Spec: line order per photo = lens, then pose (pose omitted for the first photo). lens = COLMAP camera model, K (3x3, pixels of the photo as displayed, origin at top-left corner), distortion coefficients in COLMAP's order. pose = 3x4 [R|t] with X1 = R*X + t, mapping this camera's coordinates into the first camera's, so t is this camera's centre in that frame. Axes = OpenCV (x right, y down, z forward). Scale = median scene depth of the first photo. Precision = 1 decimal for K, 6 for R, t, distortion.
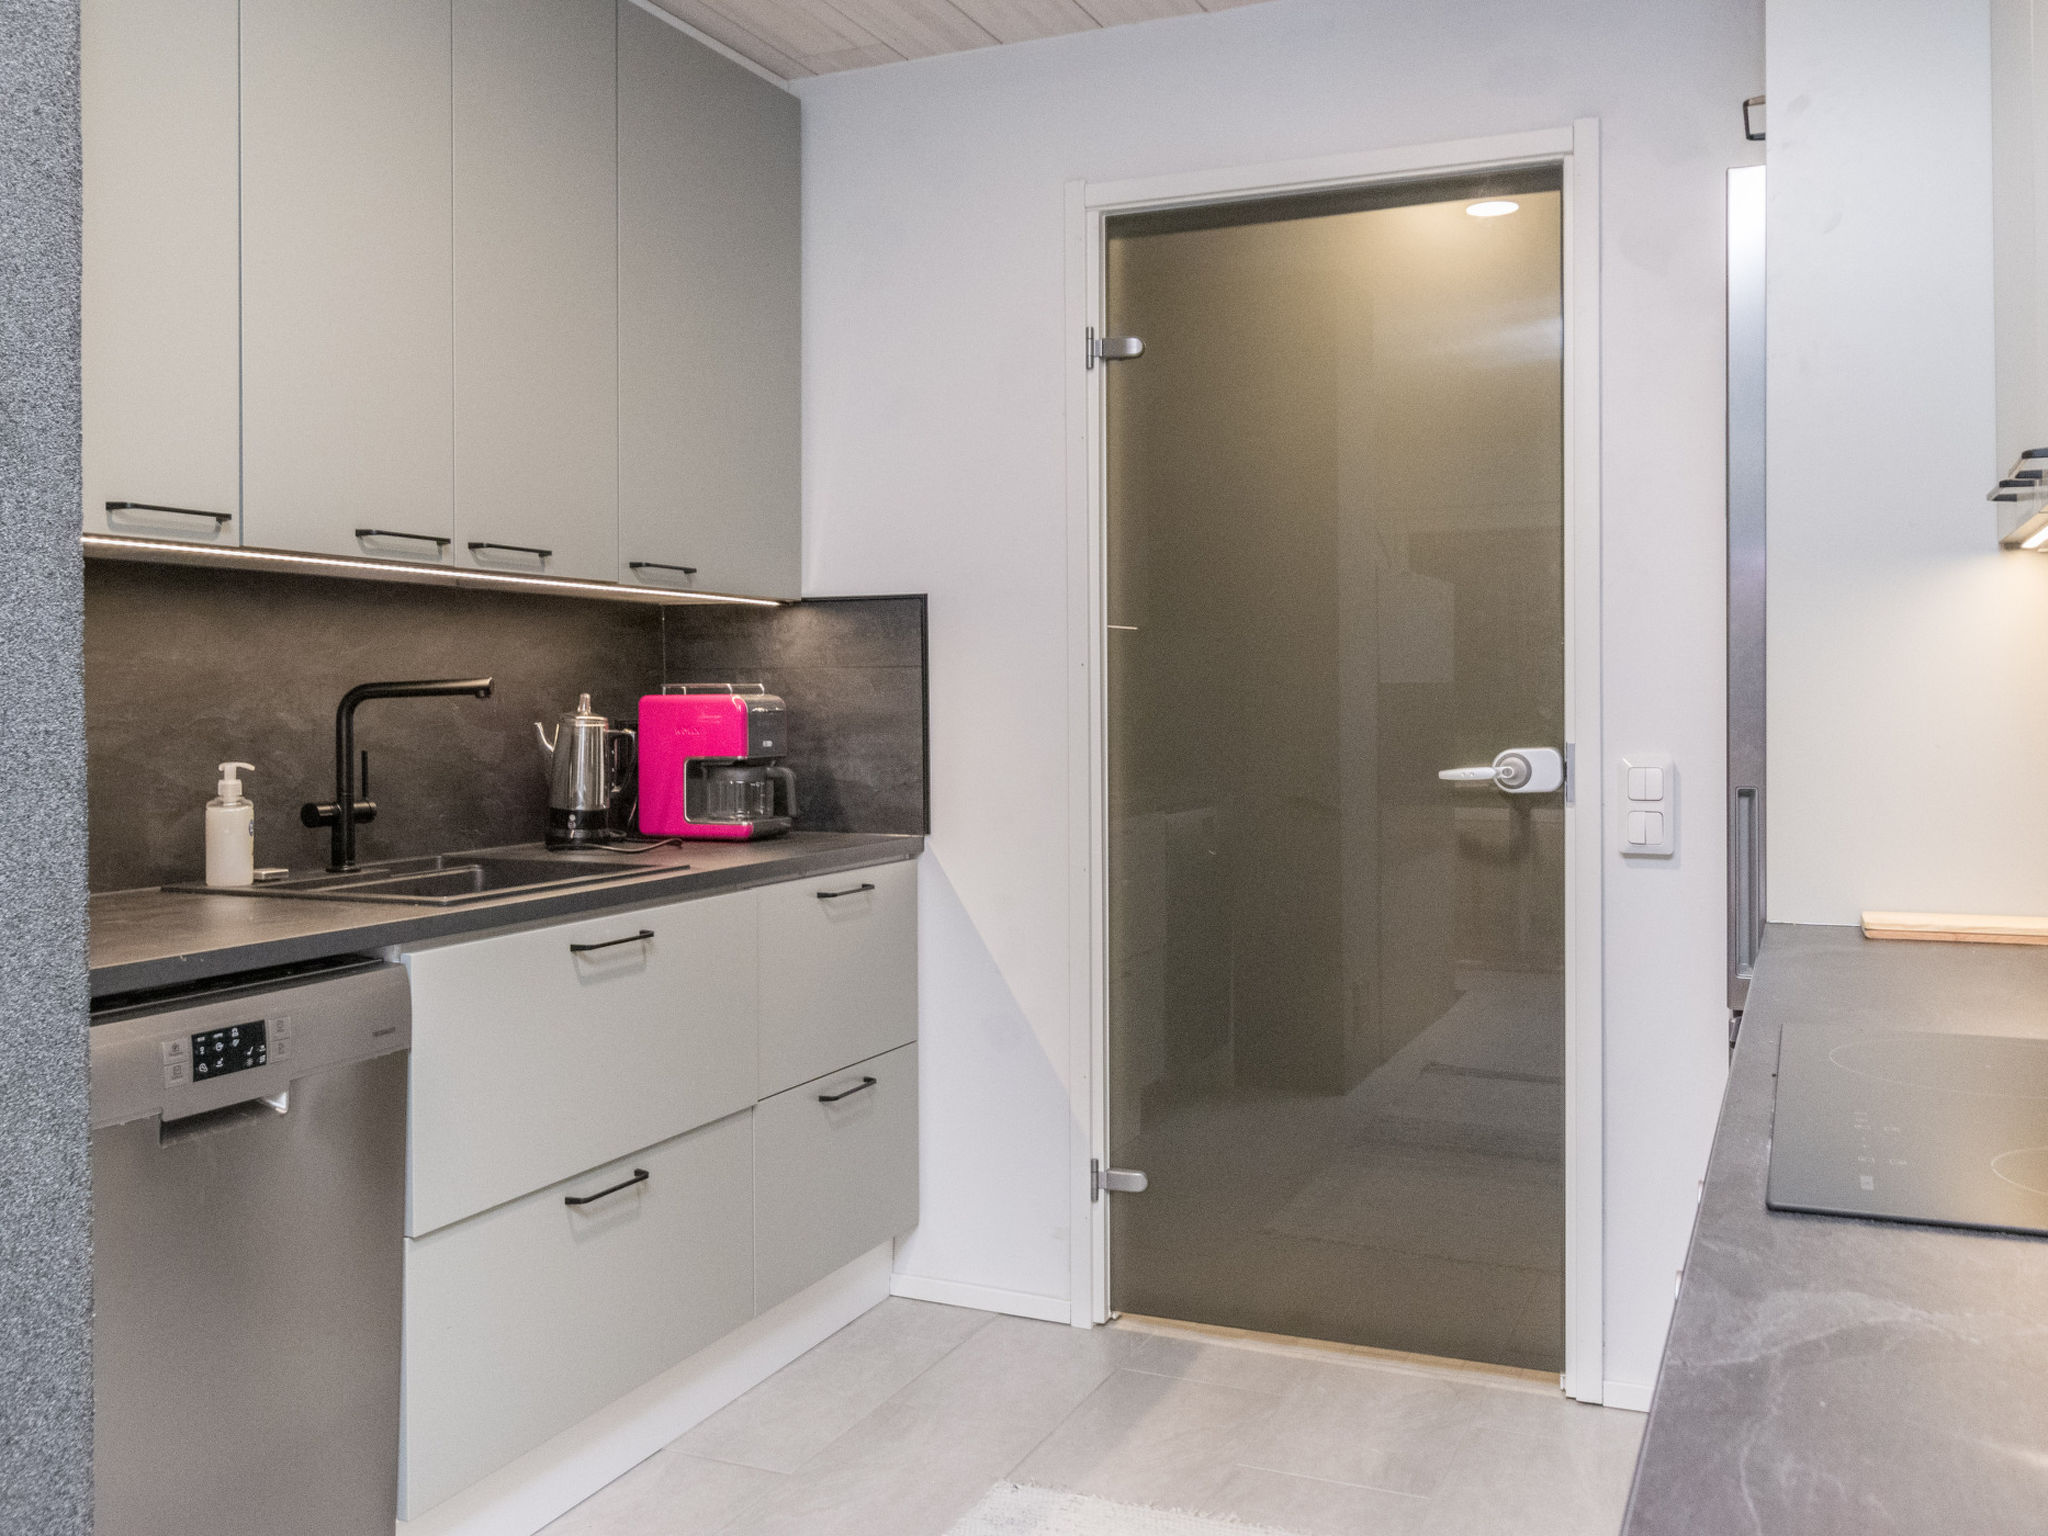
lens RADIAL K [[1831.0, 0, 1024.3], [0, 1831.0, 706.3], [0, 0, 1]] dist [-0.005130, 0.001597]
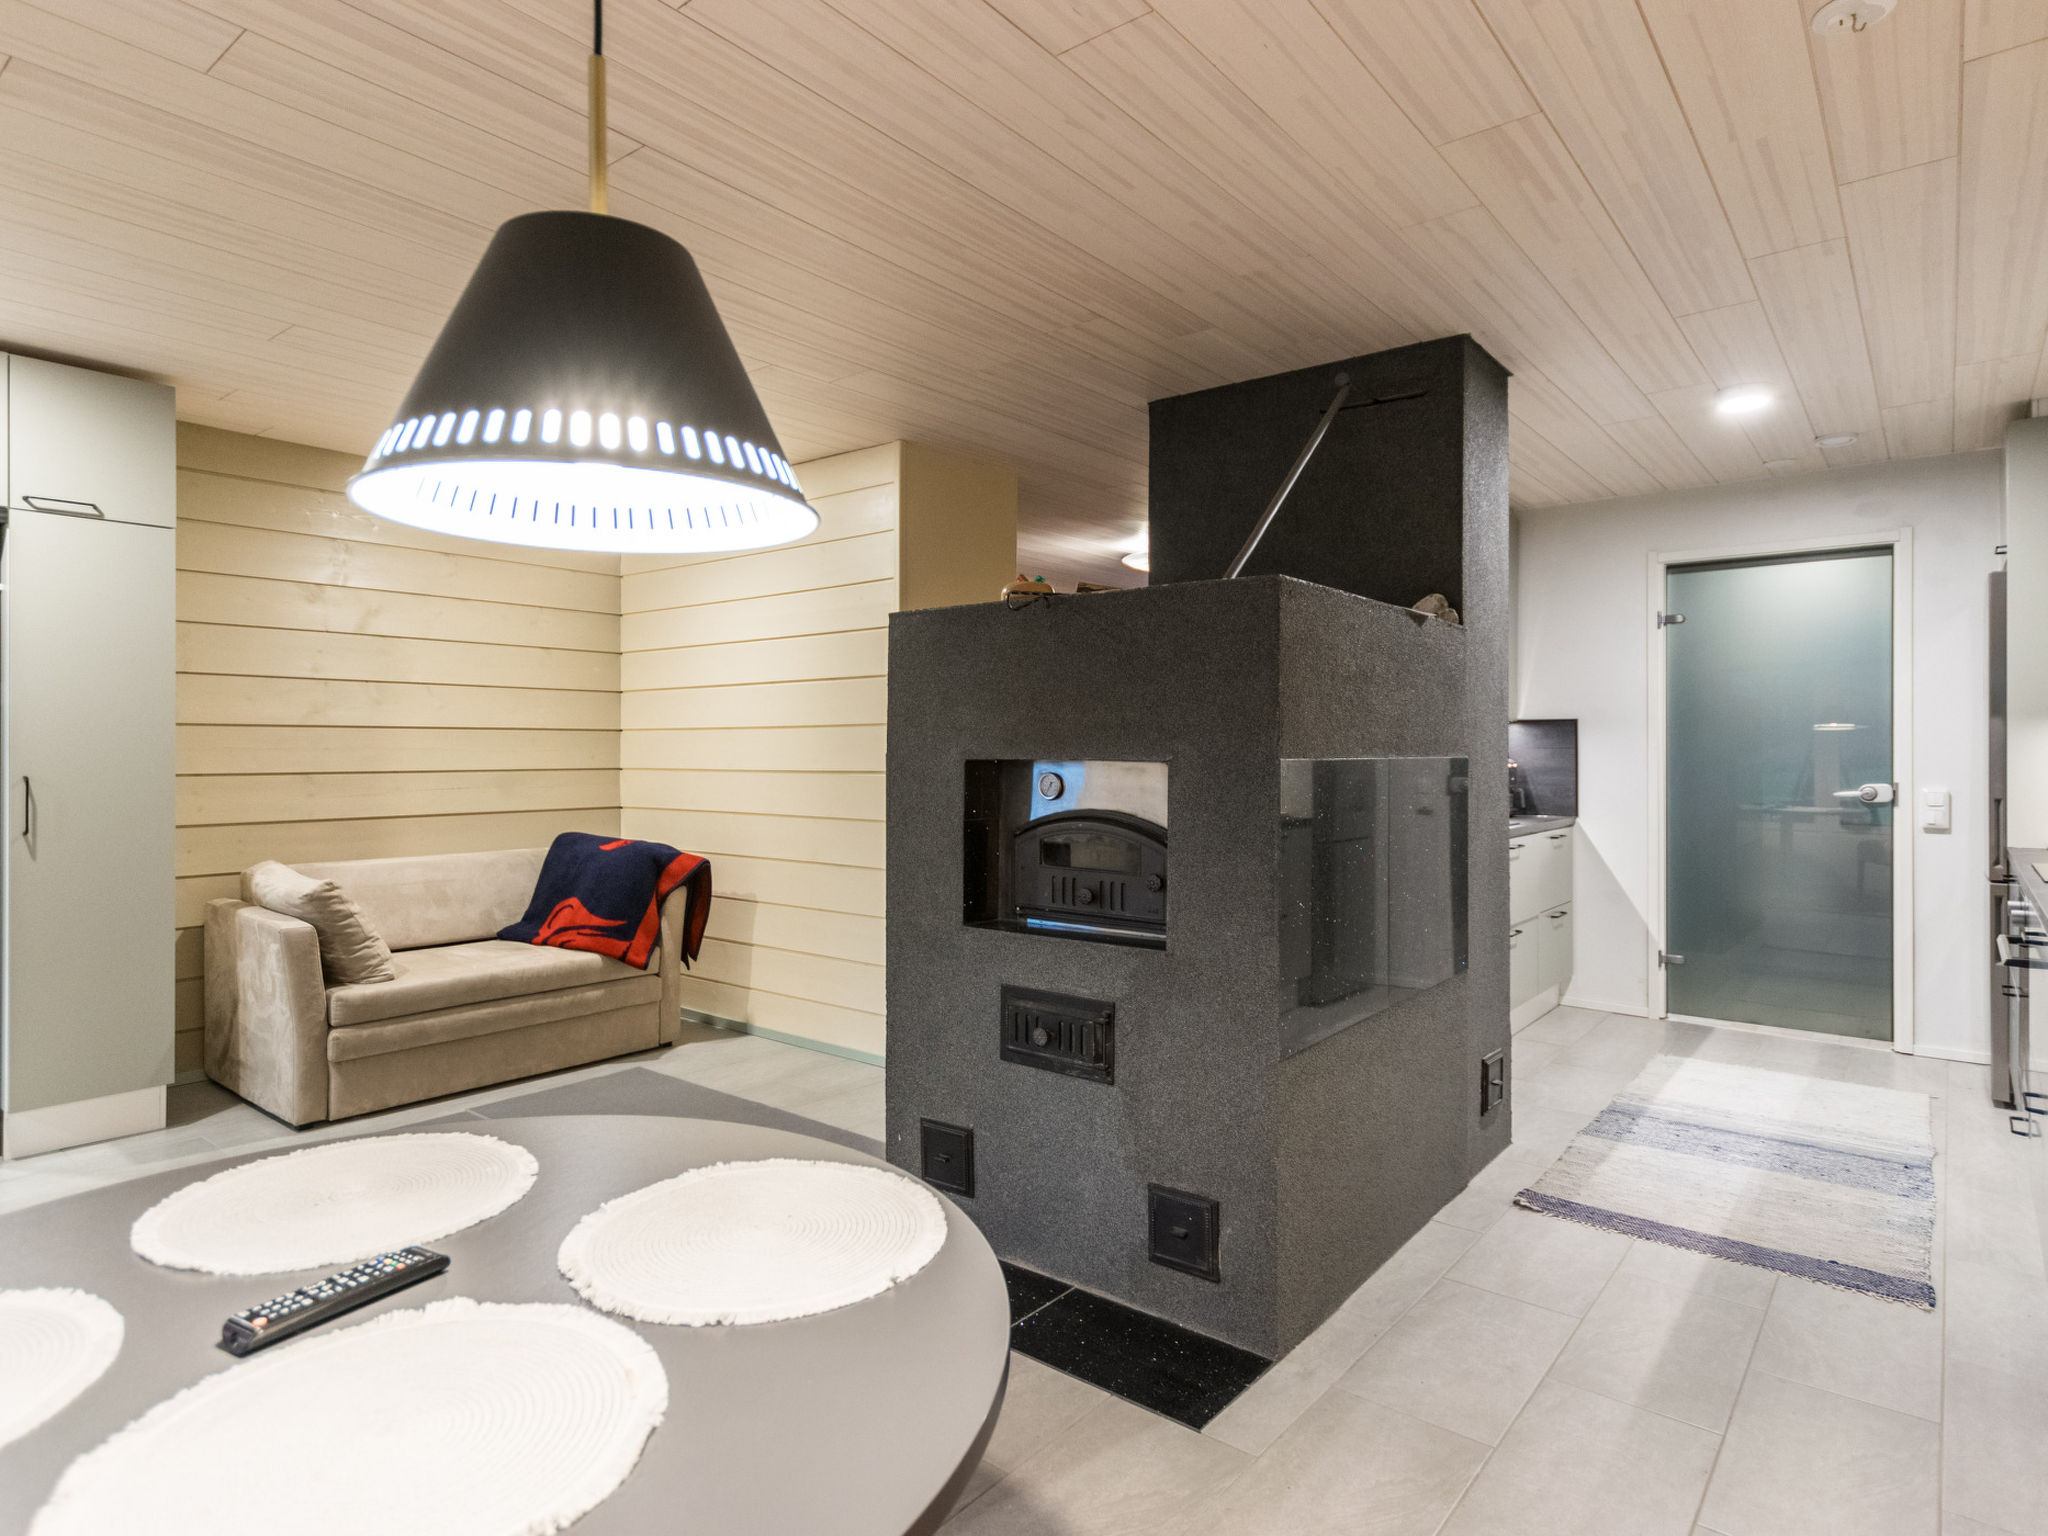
lens RADIAL K [[1136.2, 0, 1021.6], [0, 1136.2, 752.8], [0, 0, 1]] dist [0.001635, -0.000009]
pose [[0.960812, 0.001043, -0.277199, -0.399115], [-0.001798, 0.999995, -0.002470, -0.012607], [0.277196, 0.002871, 0.960809, -0.773888]]
